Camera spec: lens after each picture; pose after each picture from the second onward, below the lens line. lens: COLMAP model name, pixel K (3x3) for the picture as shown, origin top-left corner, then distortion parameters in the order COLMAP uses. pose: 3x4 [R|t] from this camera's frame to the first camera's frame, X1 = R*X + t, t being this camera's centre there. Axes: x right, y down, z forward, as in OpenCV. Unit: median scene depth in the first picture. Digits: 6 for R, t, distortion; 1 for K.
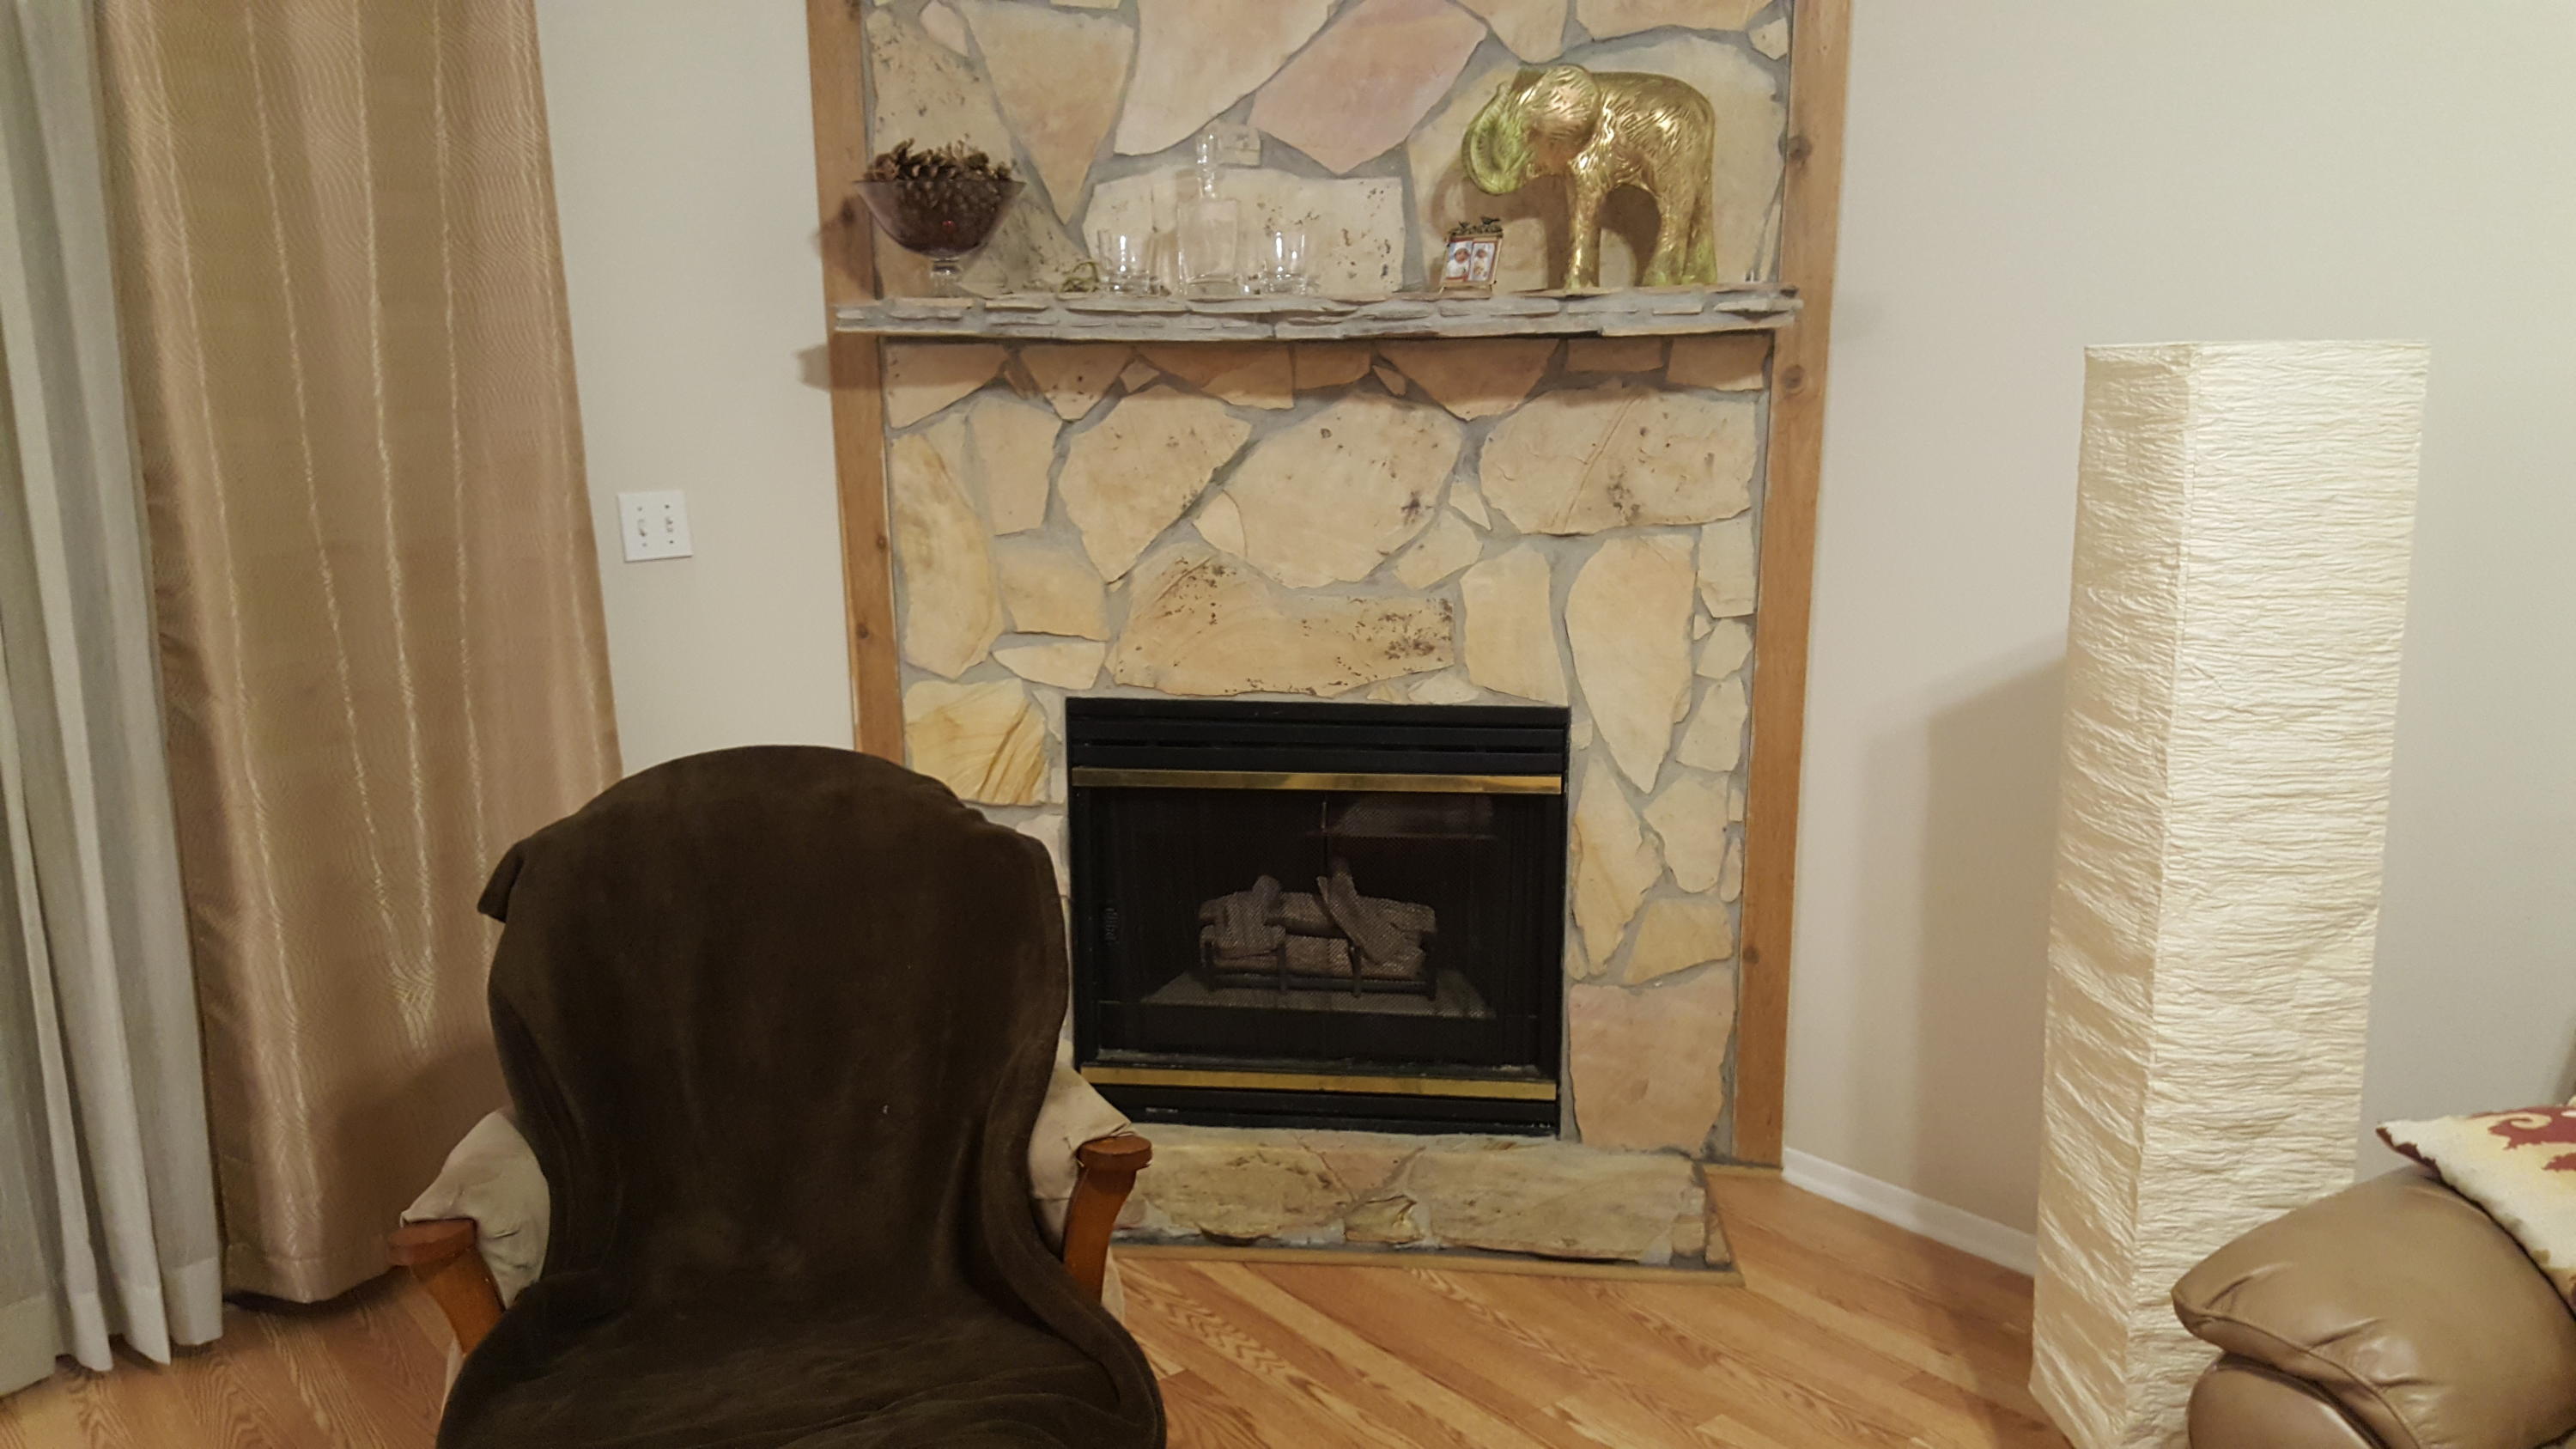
lens RADIAL K [[1893.4, 0, 1293.3], [0, 1893.4, 771.4], [0, 0, 1]] dist [0.180262, -0.287082]
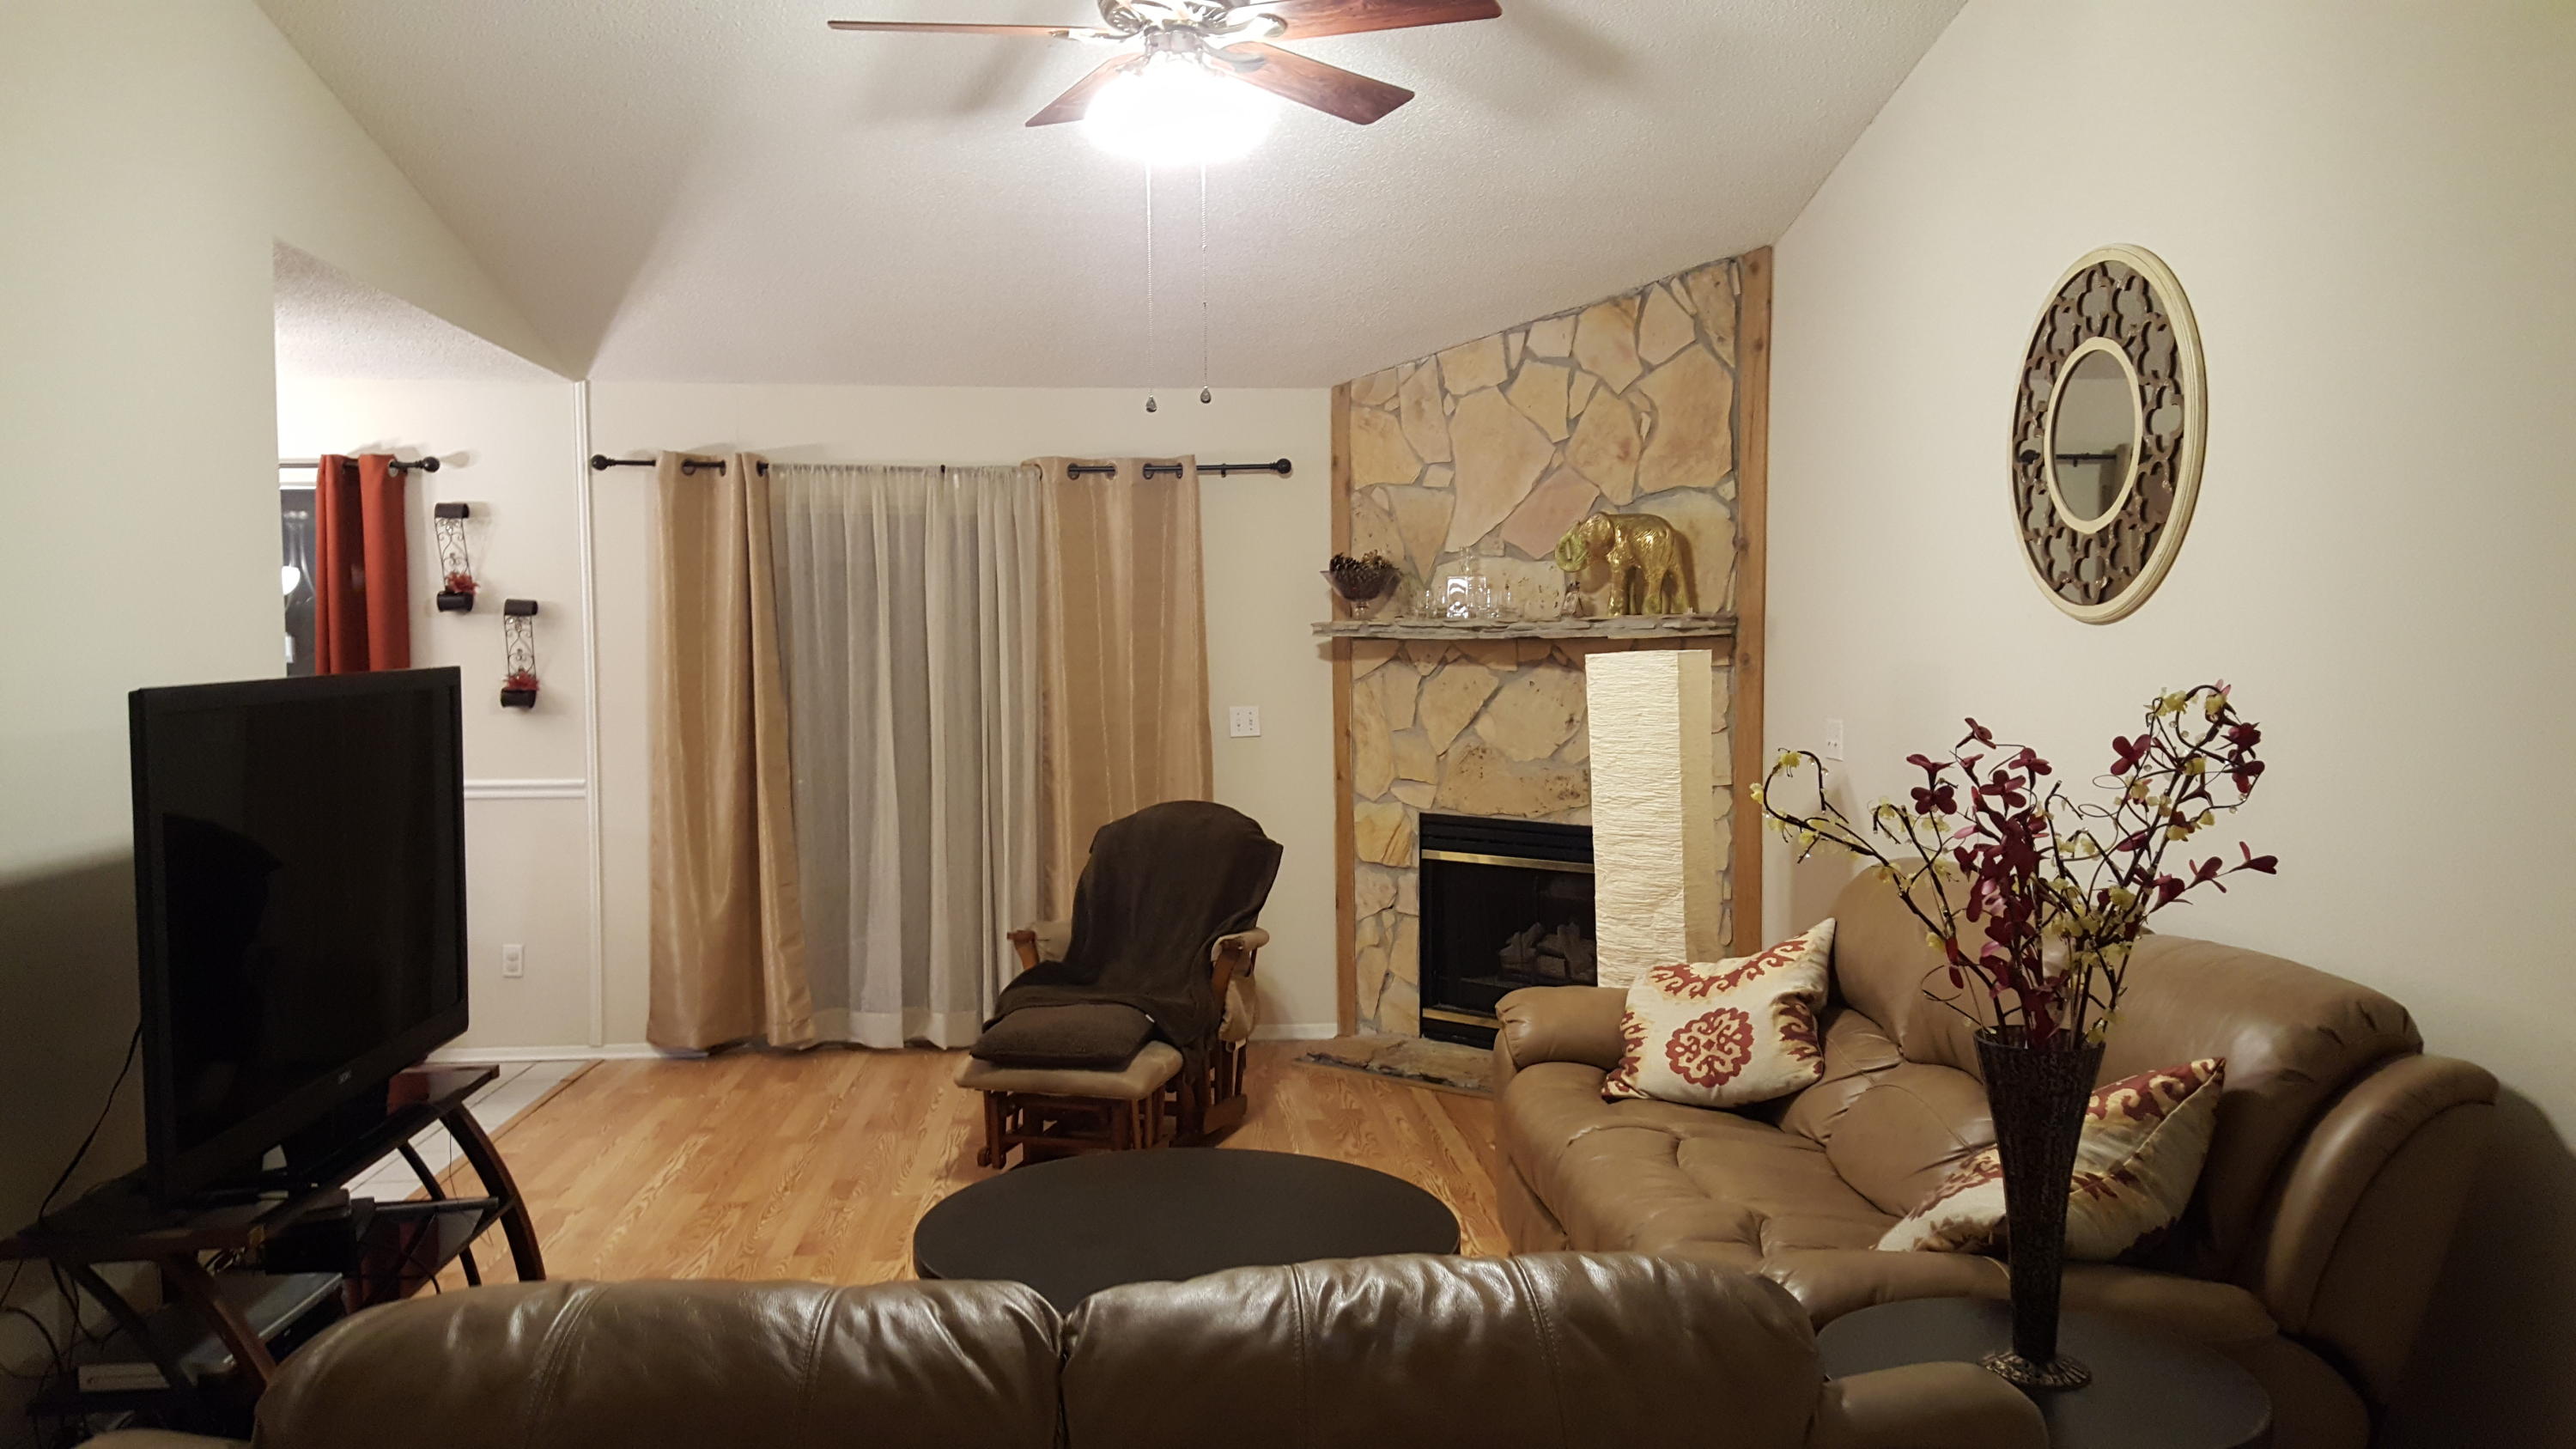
lens RADIAL K [[1893.4, 0, 1293.3], [0, 1893.4, 771.4], [0, 0, 1]] dist [0.180262, -0.287082]
pose [[0.831170, 0.042089, -0.554424, 0.906585], [-0.114349, 0.988756, -0.096366, 0.129886], [0.544134, 0.143494, 0.826637, -0.745954]]
